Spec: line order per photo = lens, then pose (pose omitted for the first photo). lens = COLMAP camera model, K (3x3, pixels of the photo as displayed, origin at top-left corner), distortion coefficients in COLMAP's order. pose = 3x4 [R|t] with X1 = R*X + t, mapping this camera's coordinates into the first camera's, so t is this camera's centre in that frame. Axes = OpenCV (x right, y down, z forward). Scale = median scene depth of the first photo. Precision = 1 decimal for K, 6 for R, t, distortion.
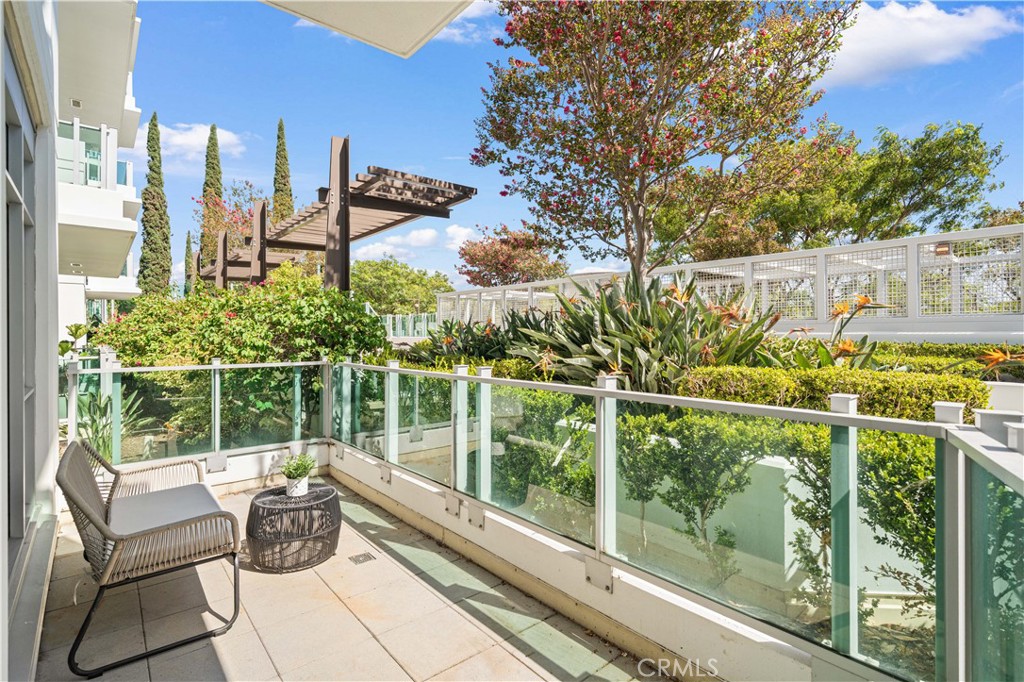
lens RADIAL K [[502.6, 0, 512.0], [0, 502.6, 341.0], [0, 0, 1]] dist [0.003197, 0.000580]
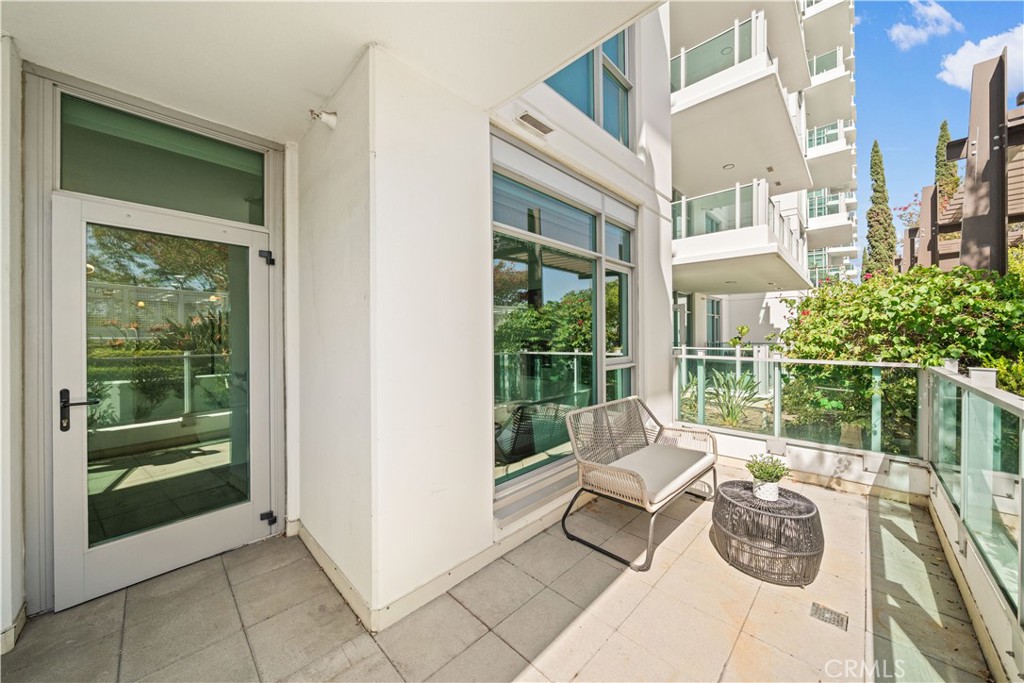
lens RADIAL K [[360.1, 0, 498.2], [0, 360.1, 337.6], [0, 0, 1]] dist [-0.001127, -0.000046]
pose [[0.087629, 0.008079, -0.996120, 0.147764], [-0.012397, 0.999899, 0.007019, 0.003637], [0.996076, 0.011733, 0.087720, 0.314414]]
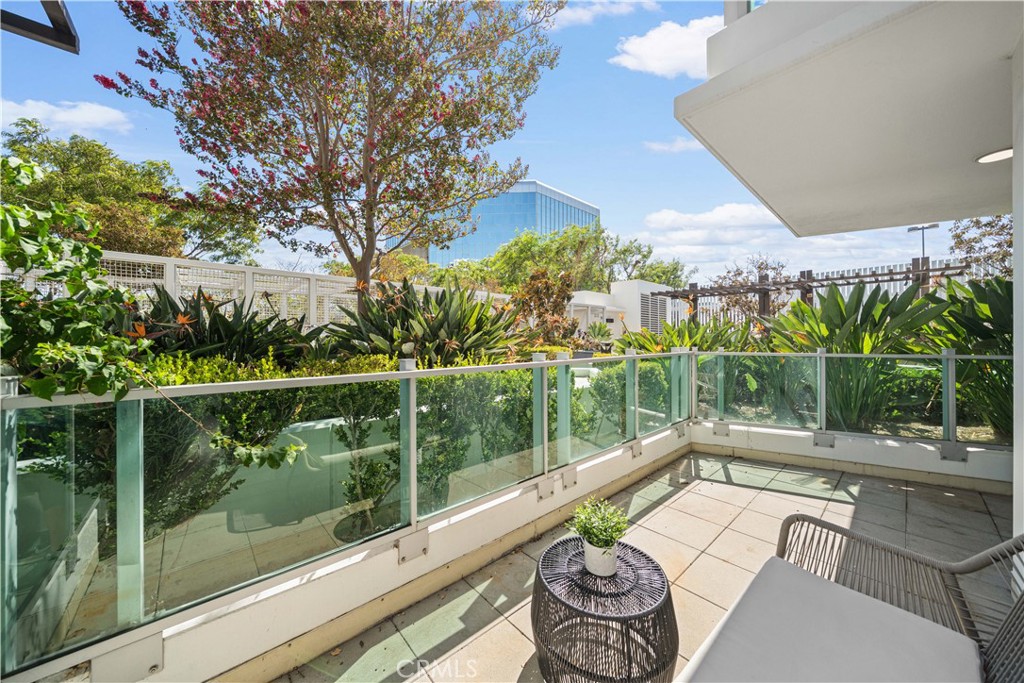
lens RADIAL K [[354.9, 0, 510.1], [0, 354.9, 337.8], [0, 0, 1]] dist [-0.001812, -0.000321]
pose [[-0.042761, 0.012487, 0.999007, -0.628064], [0.018671, 0.999757, -0.011698, 0.016679], [-0.998911, 0.018152, -0.042983, 0.811370]]
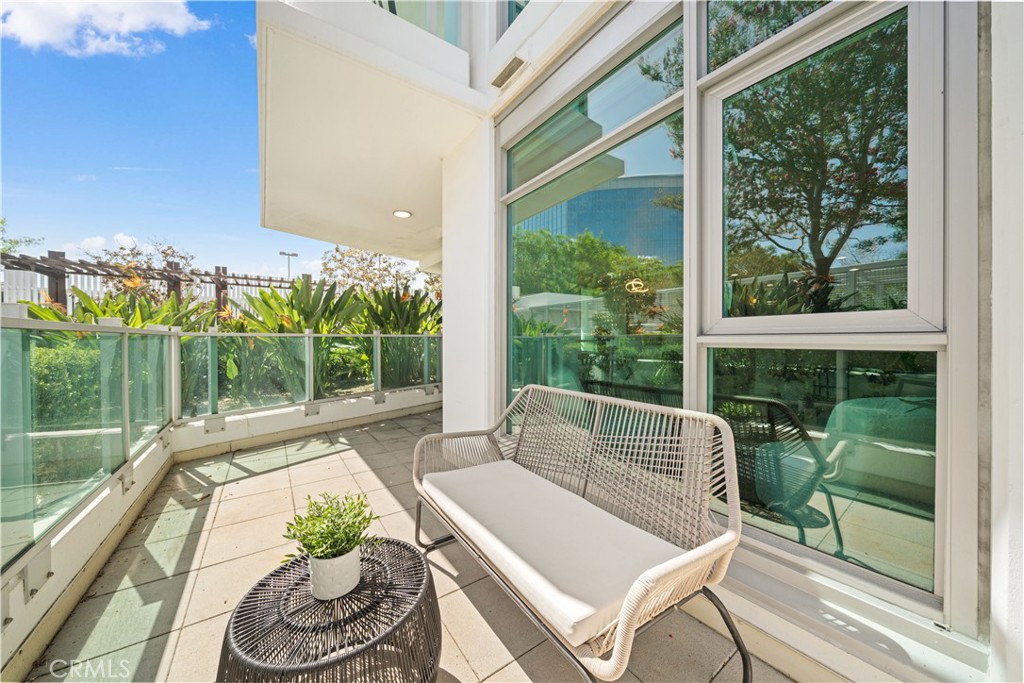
lens RADIAL K [[345.5, 0, 512.0], [0, 345.5, 341.5], [0, 0, 1]] dist [-0.001707, -0.000126]
pose [[-0.997159, 0.013018, 0.074192, -0.440031], [0.014806, 0.999612, 0.023605, 0.061762], [-0.073855, 0.024636, -0.996965, 0.927517]]
